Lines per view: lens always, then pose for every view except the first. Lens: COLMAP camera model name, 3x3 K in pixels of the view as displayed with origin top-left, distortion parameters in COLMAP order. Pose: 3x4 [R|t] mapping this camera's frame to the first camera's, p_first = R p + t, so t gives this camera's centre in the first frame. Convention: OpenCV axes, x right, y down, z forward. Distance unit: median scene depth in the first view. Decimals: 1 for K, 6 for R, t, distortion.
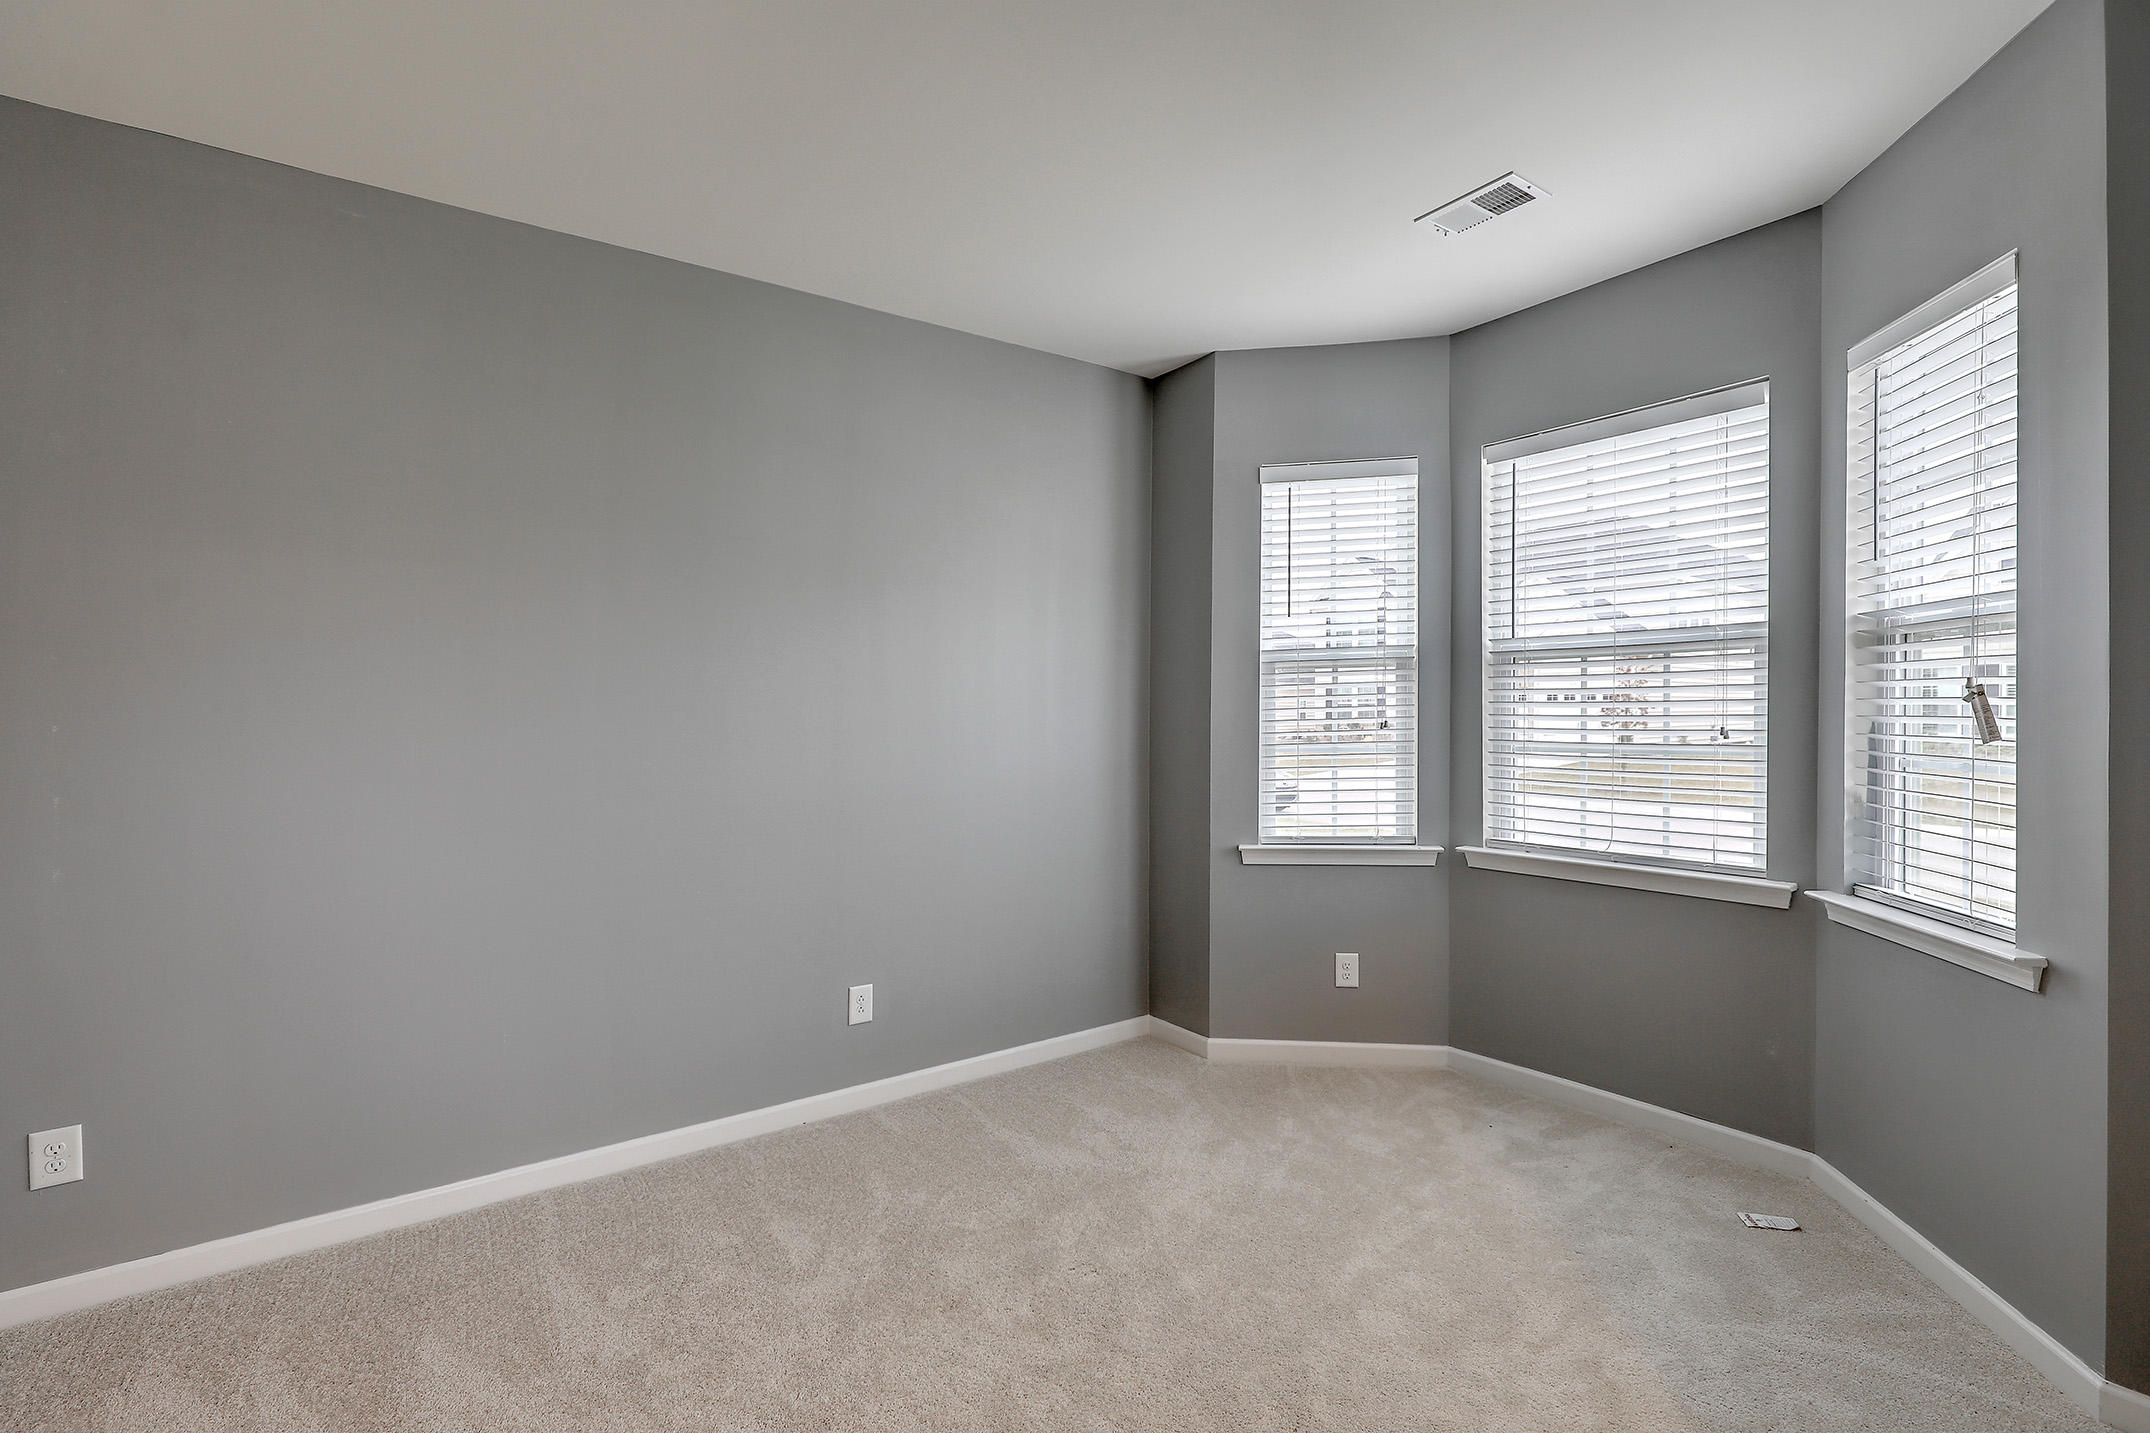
lens RADIAL K [[967.4, 0, 1083.8], [0, 967.4, 704.4], [0, 0, 1]] dist [0.004268, -0.001188]
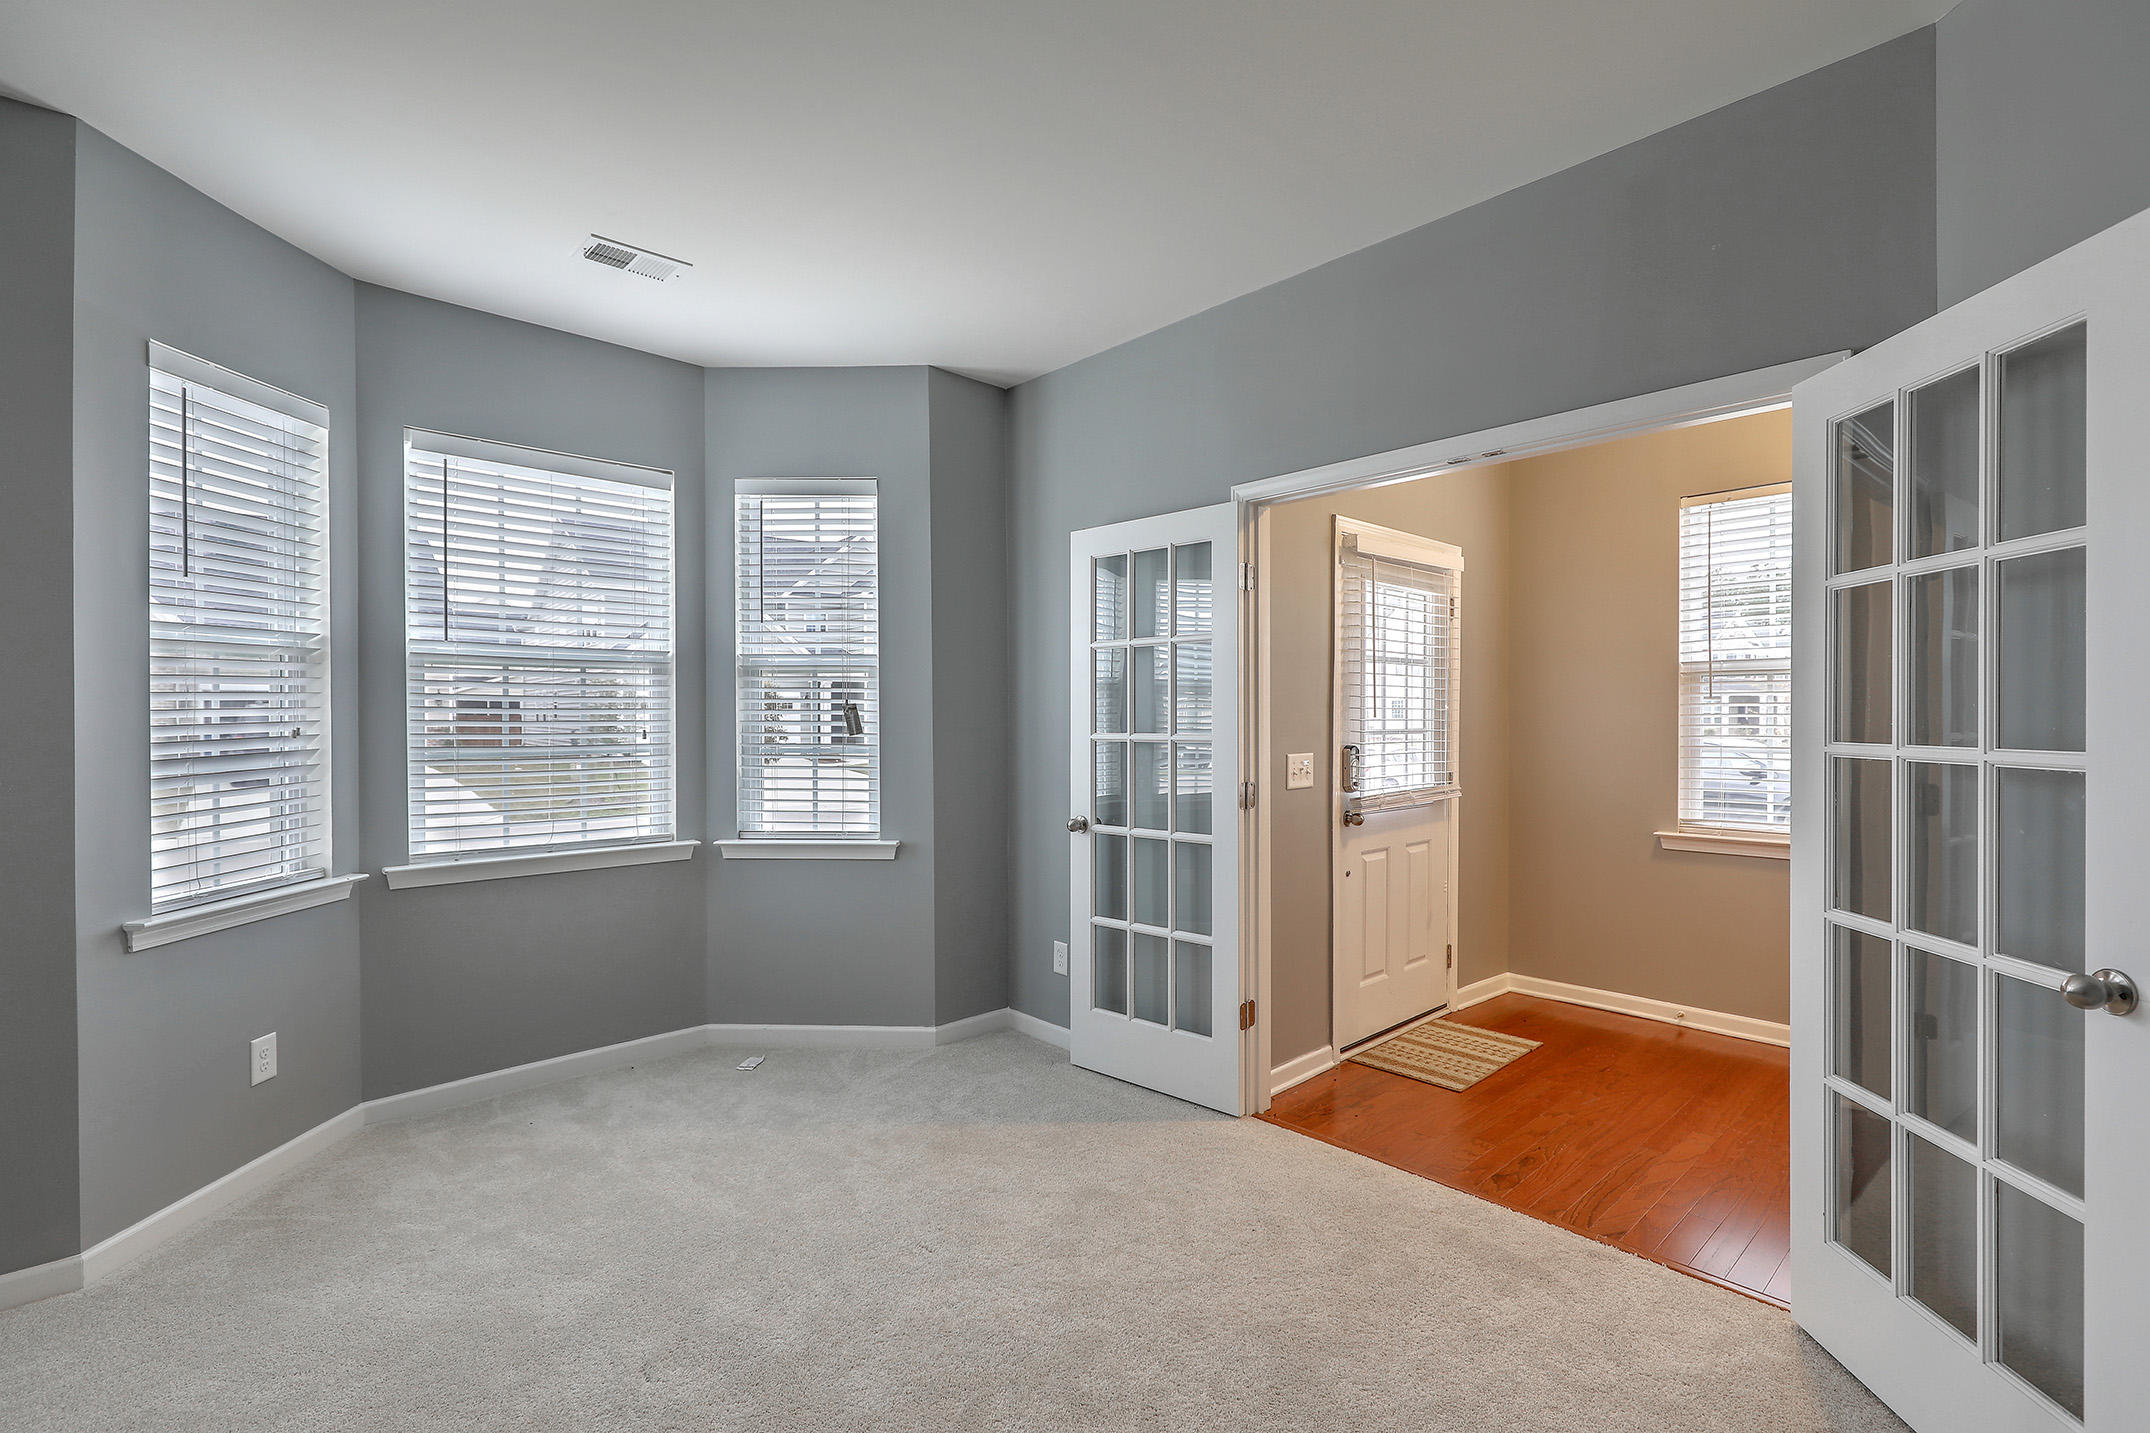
lens RADIAL K [[967.4, 0, 1086.7], [0, 967.4, 727.7], [0, 0, 1]] dist [0.004268, -0.001188]
pose [[-0.123612, -0.000946, 0.992330, -0.696847], [-0.007224, 0.999974, 0.000053, 0.015337], [-0.992304, -0.007162, -0.123615, 0.576144]]
